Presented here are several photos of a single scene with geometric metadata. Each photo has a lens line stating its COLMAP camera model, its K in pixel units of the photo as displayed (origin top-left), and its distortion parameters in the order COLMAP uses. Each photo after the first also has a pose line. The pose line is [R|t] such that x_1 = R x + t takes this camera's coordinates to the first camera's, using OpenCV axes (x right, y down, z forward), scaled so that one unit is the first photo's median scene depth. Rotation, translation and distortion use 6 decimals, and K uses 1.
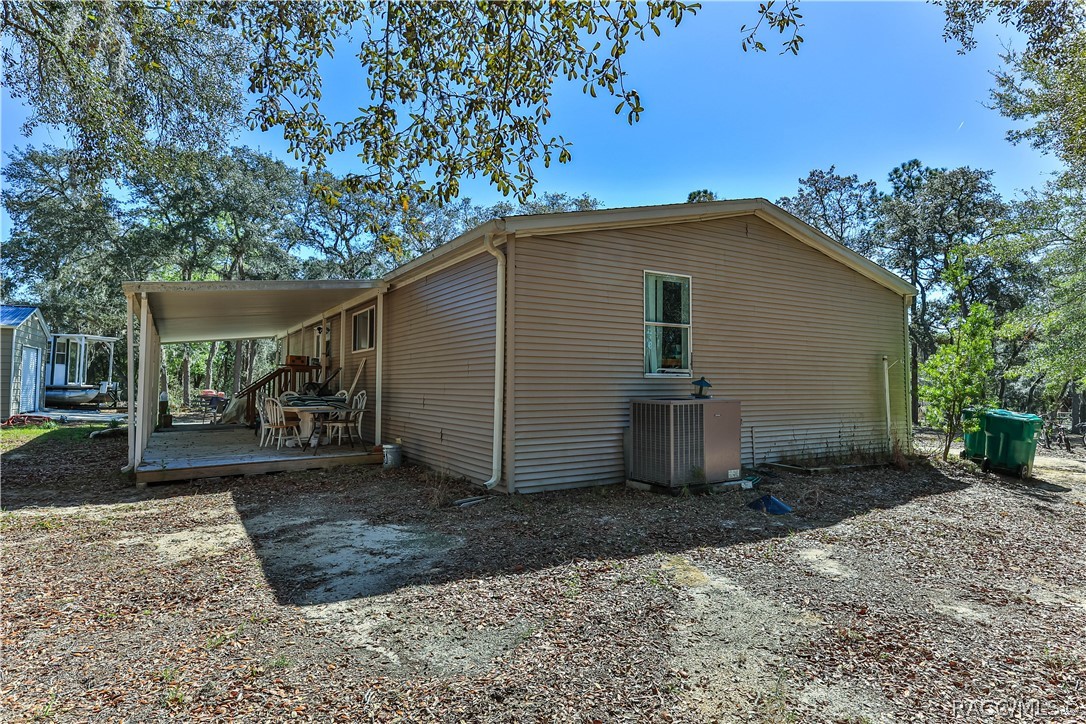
lens RADIAL K [[597.4, 0, 541.8], [0, 597.4, 354.4], [0, 0, 1]] dist [0.009167, -0.001979]
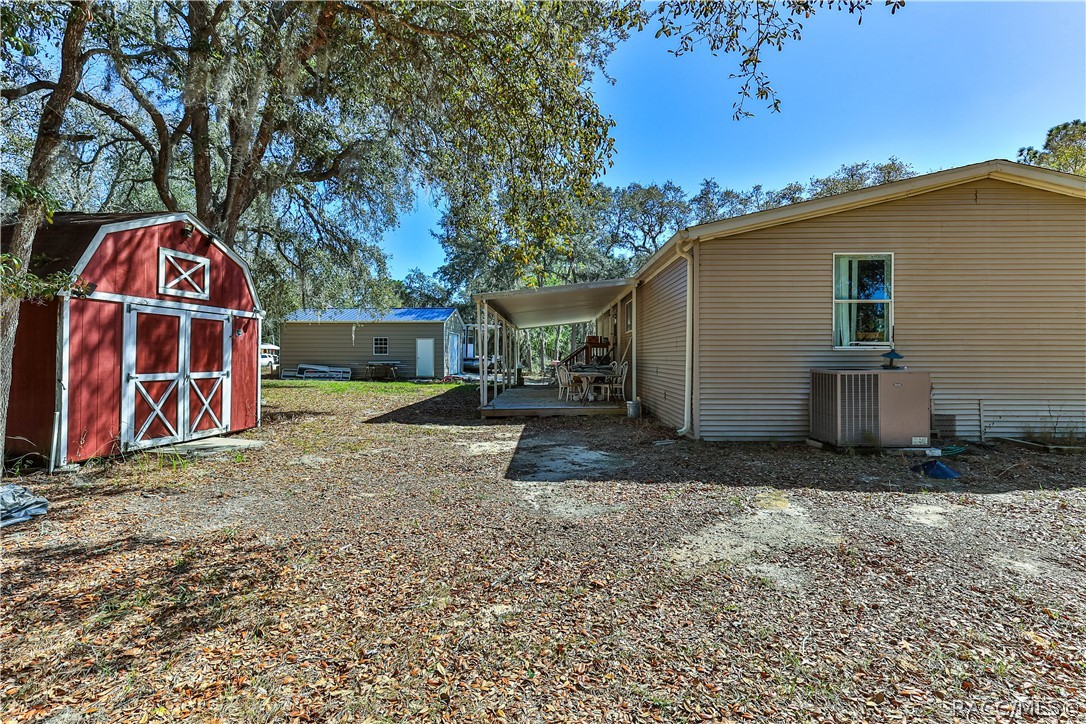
lens RADIAL K [[522.3, 0, 542.8], [0, 522.3, 355.7], [0, 0, 1]] dist [0.008759, 0.001975]
pose [[0.844246, -0.003259, -0.535947, 0.218380], [0.029026, 0.998792, 0.039650, -0.005165], [0.535170, -0.049031, 0.843320, -0.107839]]
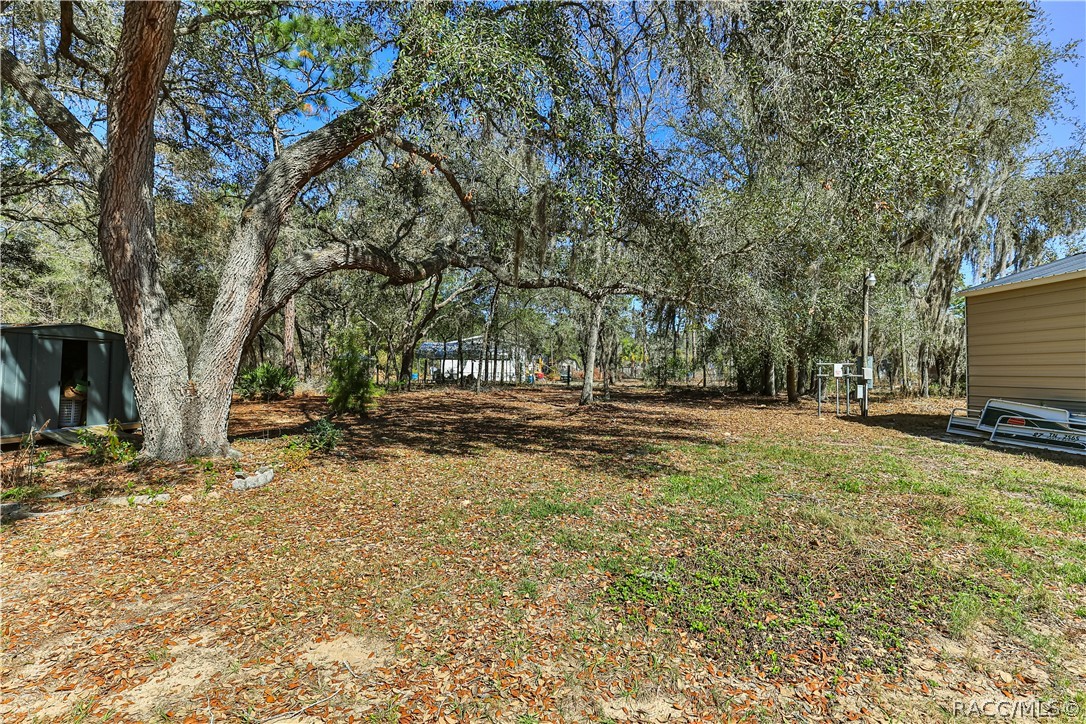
lens RADIAL K [[566.6, 0, 522.0], [0, 566.6, 348.5], [0, 0, 1]] dist [0.008390, 0.000651]
pose [[-0.500518, -0.045070, -0.864552, -0.964784], [0.030821, 0.997083, -0.069822, 0.066922], [0.865177, -0.061593, -0.497669, 1.415770]]
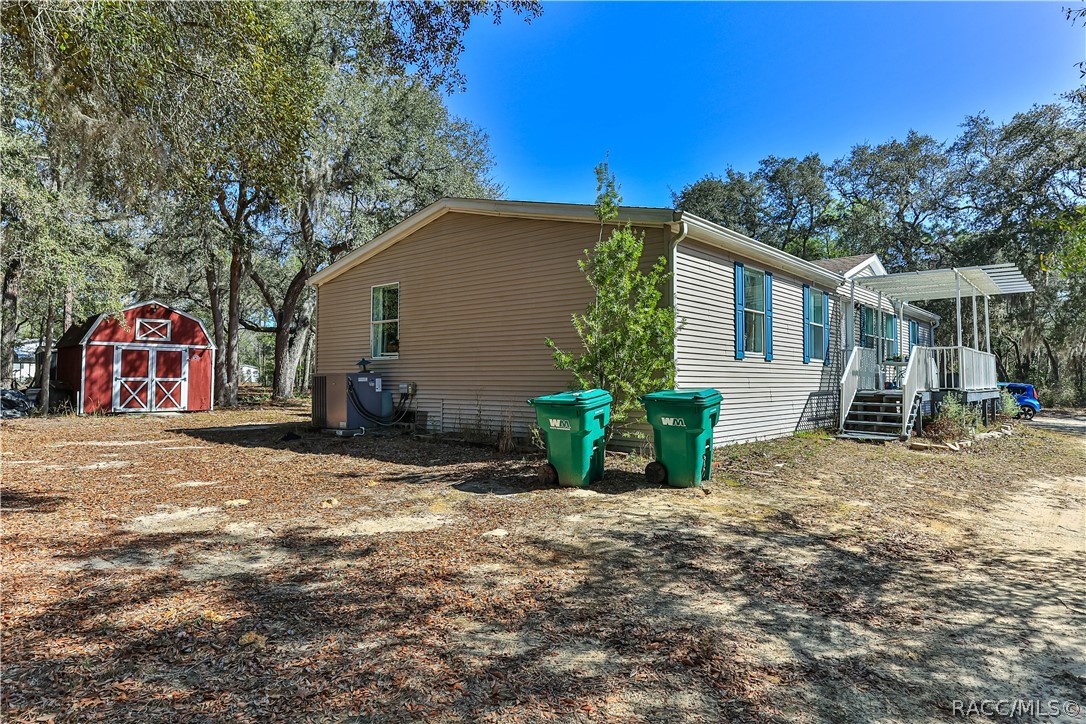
lens RADIAL K [[639.6, 0, 547.7], [0, 639.6, 354.4], [0, 0, 1]] dist [0.010029, 0.001311]
pose [[0.319748, -0.043176, -0.946518, 1.655678], [0.047000, 0.998454, -0.029667, 0.085160], [0.946336, -0.035000, 0.321283, 0.835931]]
